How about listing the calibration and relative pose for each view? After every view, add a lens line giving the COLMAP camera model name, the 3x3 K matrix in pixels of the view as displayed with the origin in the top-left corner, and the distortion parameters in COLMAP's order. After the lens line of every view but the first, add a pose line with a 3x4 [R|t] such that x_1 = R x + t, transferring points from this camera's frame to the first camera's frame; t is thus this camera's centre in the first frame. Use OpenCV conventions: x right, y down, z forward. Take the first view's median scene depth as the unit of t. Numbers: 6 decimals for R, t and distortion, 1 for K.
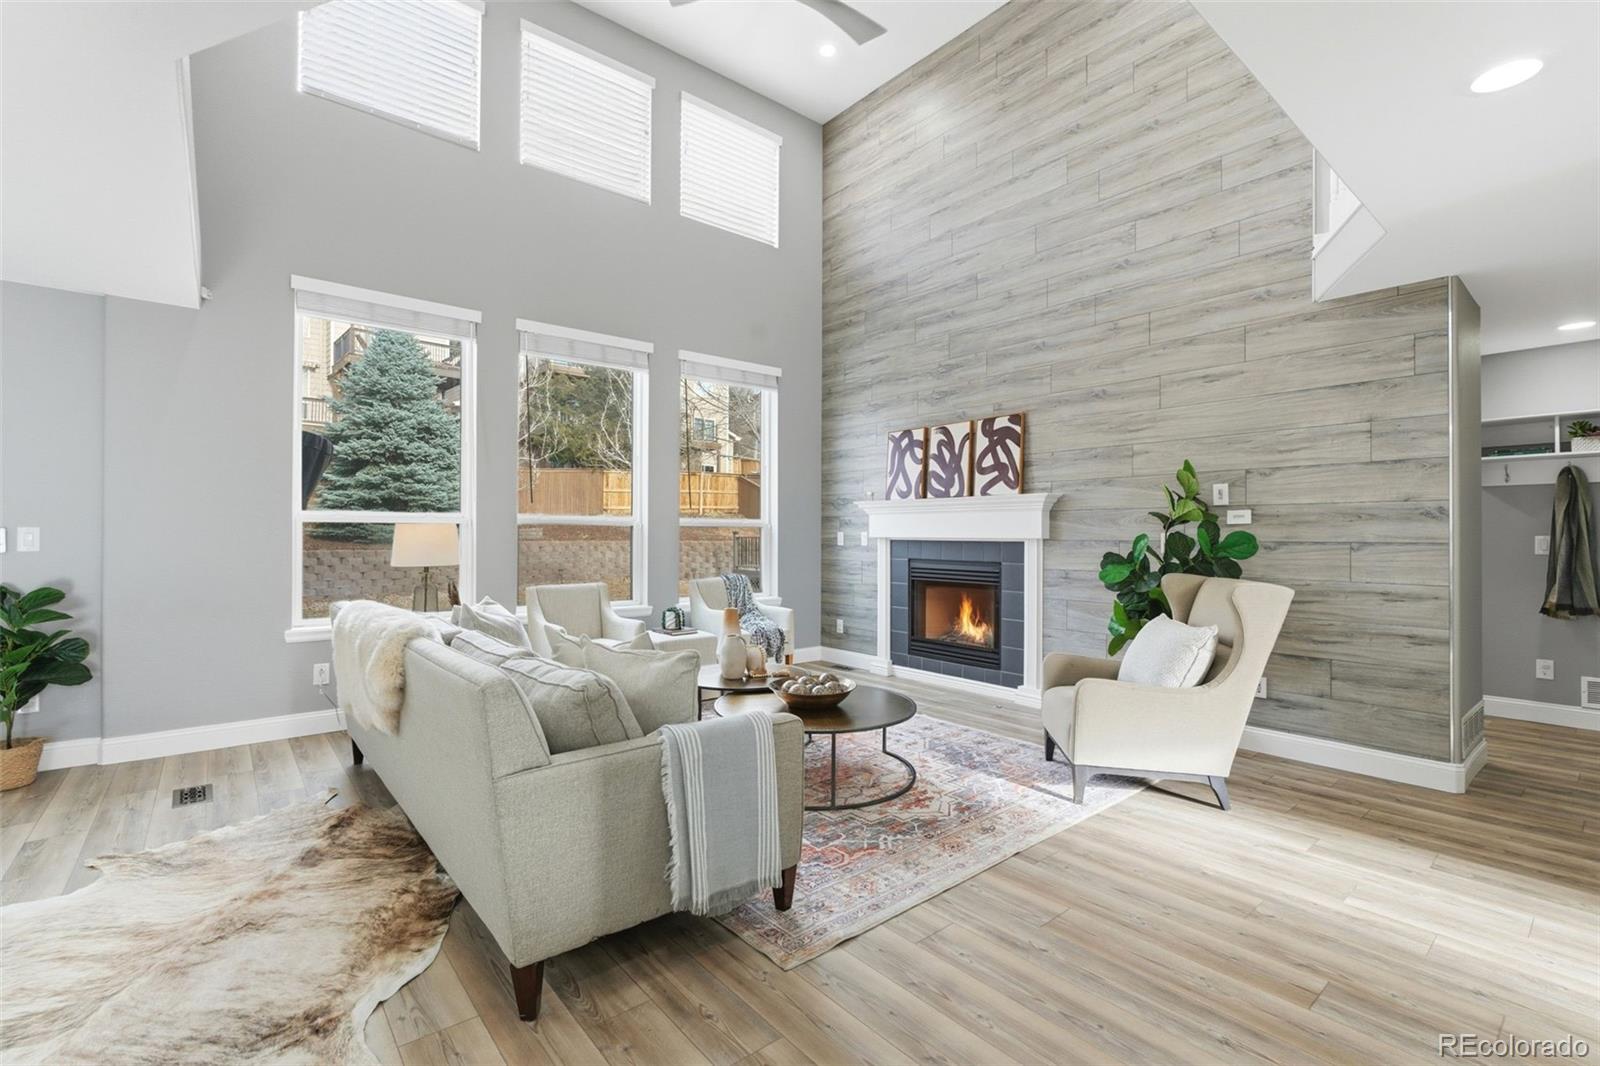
lens RADIAL K [[702.2, 0, 794.9], [0, 702.2, 532.5], [0, 0, 1]] dist [-0.013076, 0.002038]
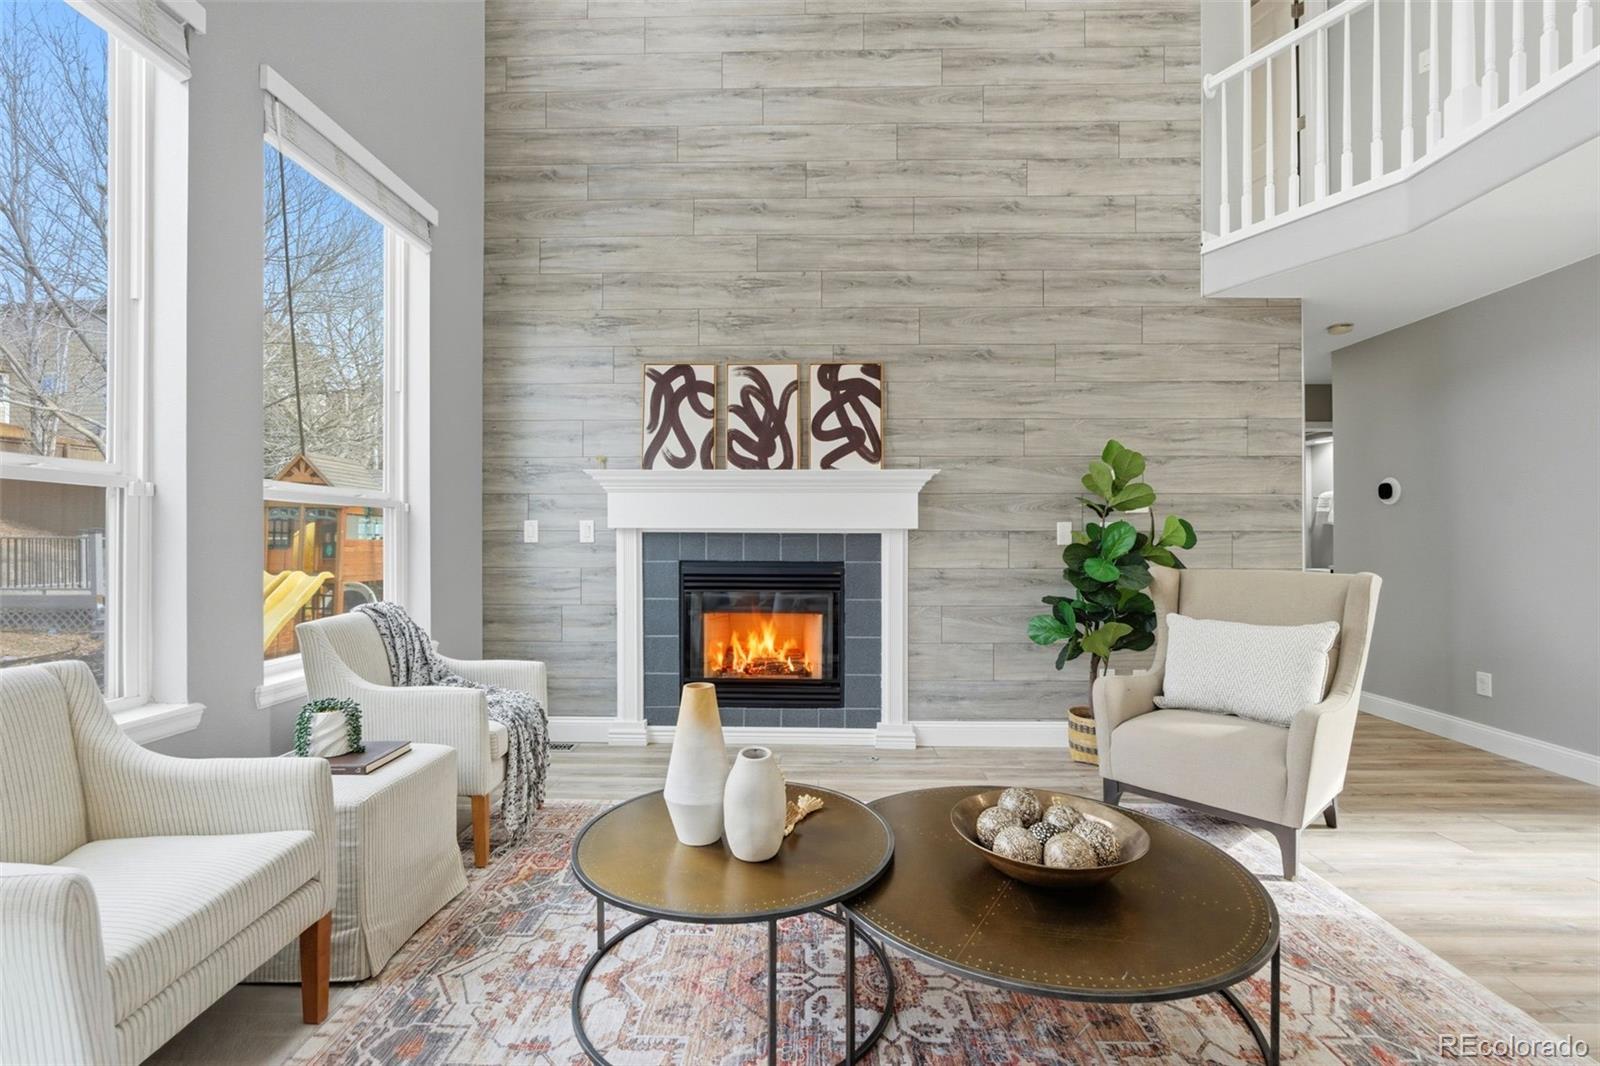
lens RADIAL K [[702.2, 0, 801.1], [0, 702.2, 536.6], [0, 0, 1]] dist [-0.013076, 0.002038]
pose [[0.655719, -0.001011, 0.755004, -0.303343], [-0.002620, 0.999990, 0.003614, 0.014075], [-0.755000, -0.004348, 0.655710, 0.562830]]
